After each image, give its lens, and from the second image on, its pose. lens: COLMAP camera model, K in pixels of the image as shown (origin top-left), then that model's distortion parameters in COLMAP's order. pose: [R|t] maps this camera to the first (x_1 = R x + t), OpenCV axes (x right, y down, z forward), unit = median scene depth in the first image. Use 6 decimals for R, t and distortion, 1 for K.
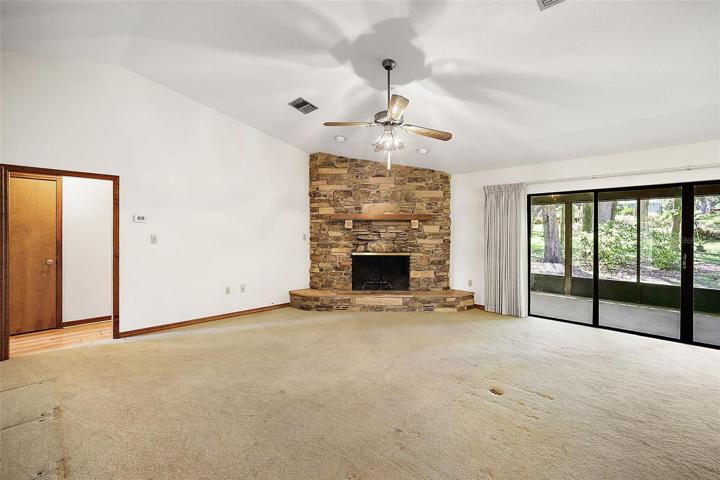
lens RADIAL K [[312.8, 0, 362.7], [0, 312.8, 241.0], [0, 0, 1]] dist [-0.001246, 0.002212]
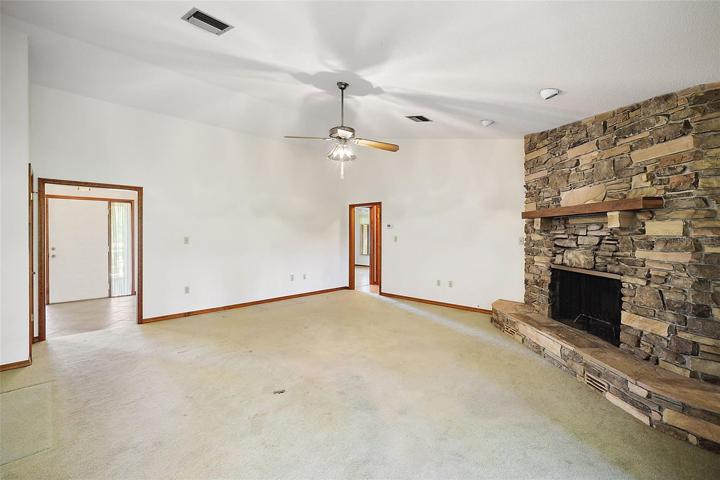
lens RADIAL K [[312.8, 0, 346.2], [0, 312.8, 236.0], [0, 0, 1]] dist [-0.001246, 0.002212]
pose [[-0.003243, 0.005836, -0.999978, 0.668500], [-0.021830, 0.999744, 0.005905, -0.019951], [0.999756, 0.021849, -0.003115, 0.548487]]
